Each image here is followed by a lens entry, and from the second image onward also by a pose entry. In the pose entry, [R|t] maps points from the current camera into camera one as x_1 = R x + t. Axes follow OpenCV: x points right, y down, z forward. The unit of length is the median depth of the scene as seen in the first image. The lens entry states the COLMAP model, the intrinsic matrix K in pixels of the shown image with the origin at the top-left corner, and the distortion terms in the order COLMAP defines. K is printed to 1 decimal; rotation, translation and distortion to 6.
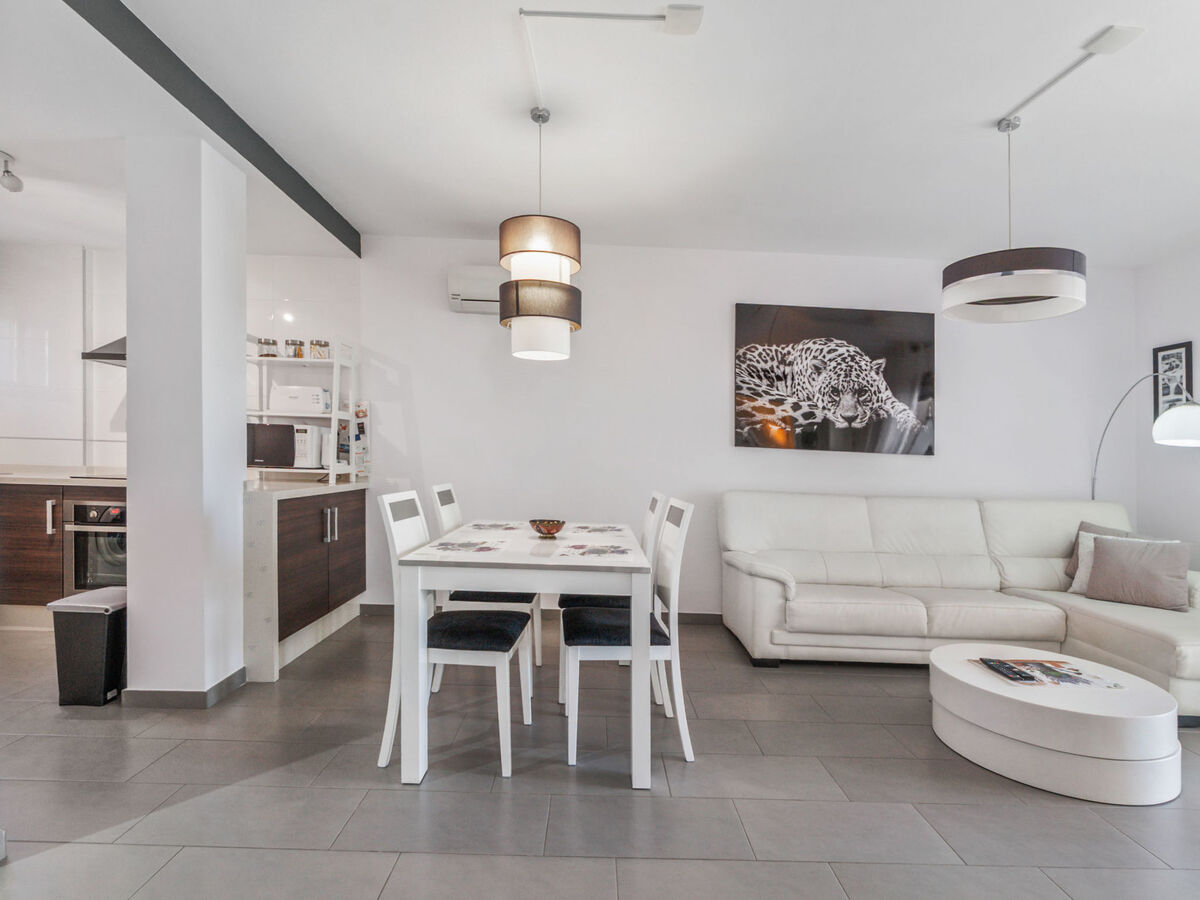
lens RADIAL K [[620.9, 0, 600.0], [0, 620.9, 450.0], [0, 0, 1]] dist [-0.003248, -0.000650]
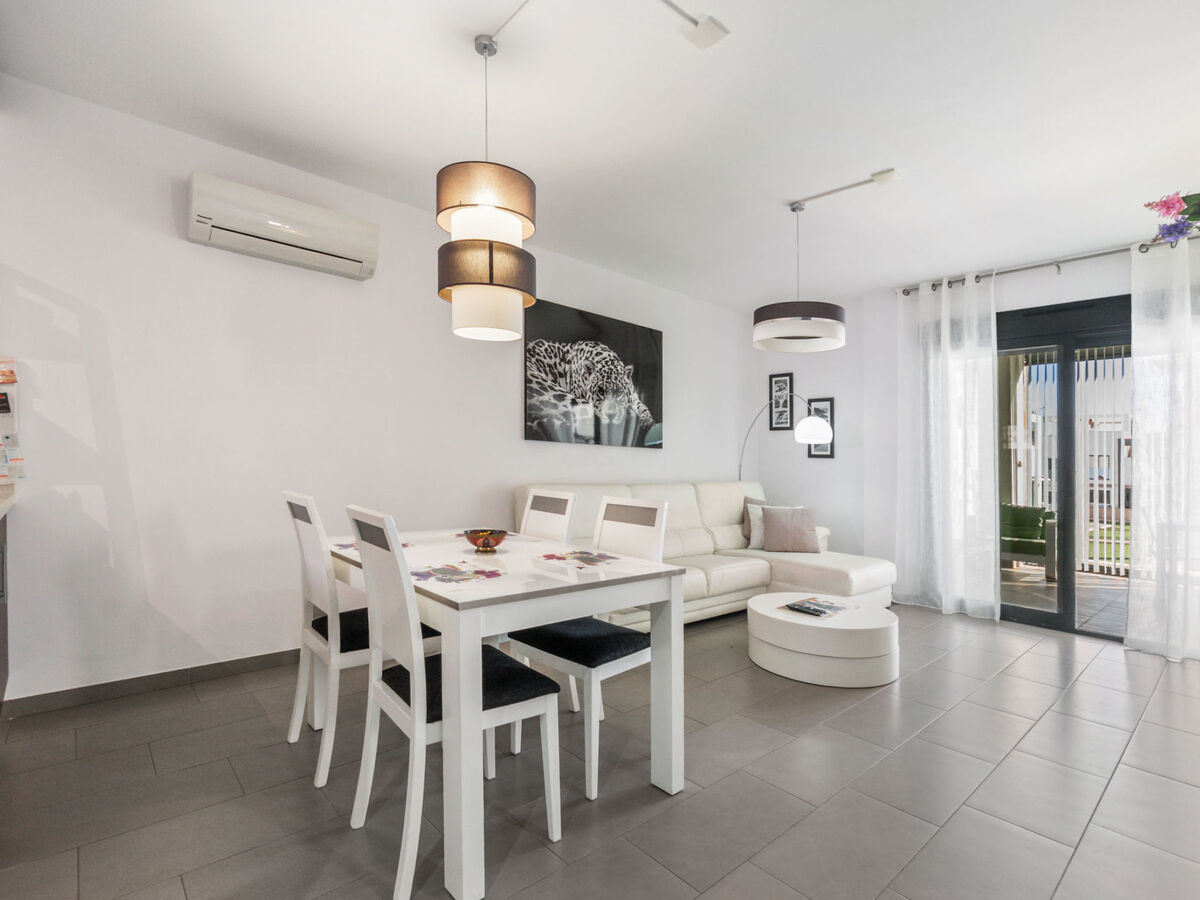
lens RADIAL K [[599.8, 0, 607.8], [0, 599.8, 450.2], [0, 0, 1]] dist [0.002918, 0.000742]
pose [[0.755547, -0.001097, 0.655093, -0.314025], [-0.008664, 0.999894, 0.011667, -0.001286], [-0.655037, -0.014490, 0.755458, 0.183567]]
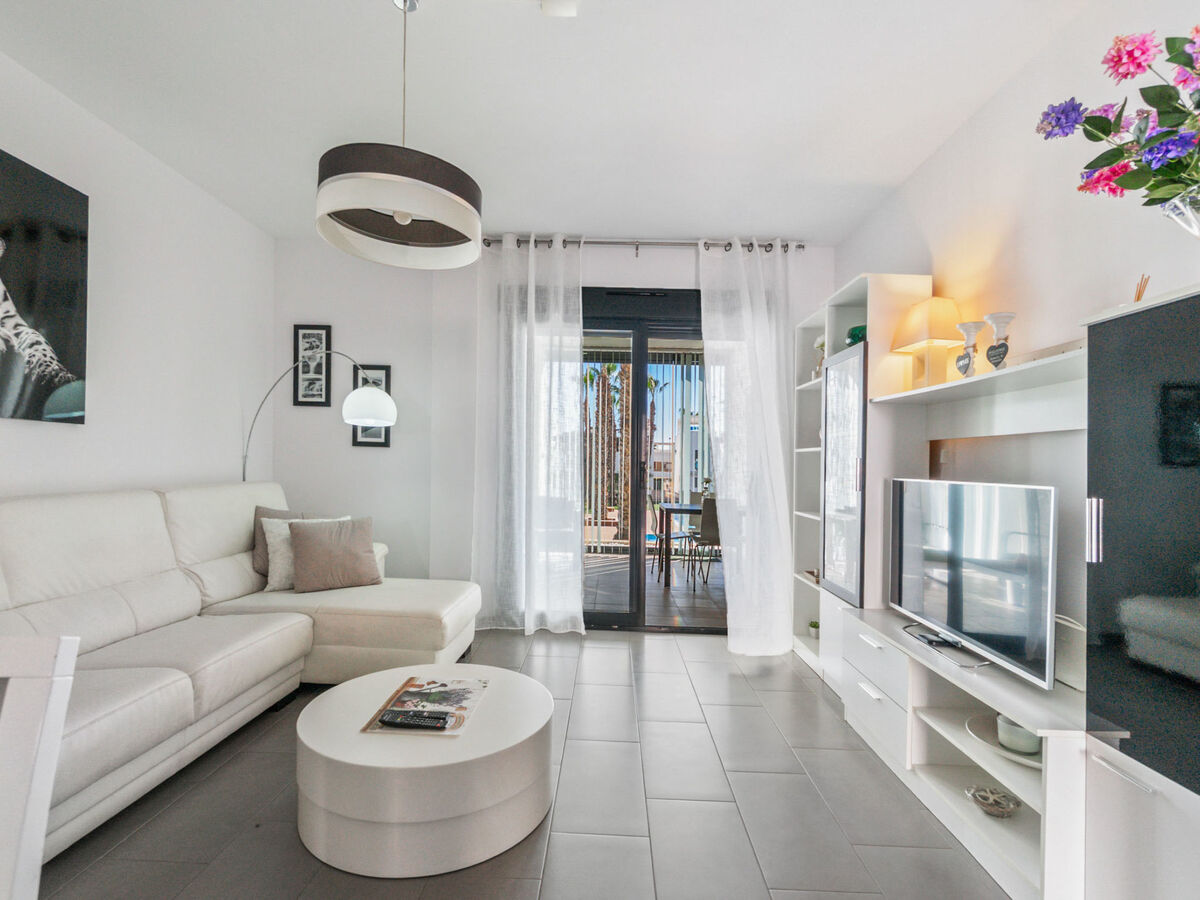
lens RADIAL K [[585.2, 0, 604.3], [0, 585.2, 449.5], [0, 0, 1]] dist [-0.012205, -0.000191]
pose [[0.044179, -0.006727, 0.999001, -0.017517], [-0.034797, 0.999360, 0.008268, 0.010861], [-0.998417, -0.035128, 0.043917, 0.457233]]
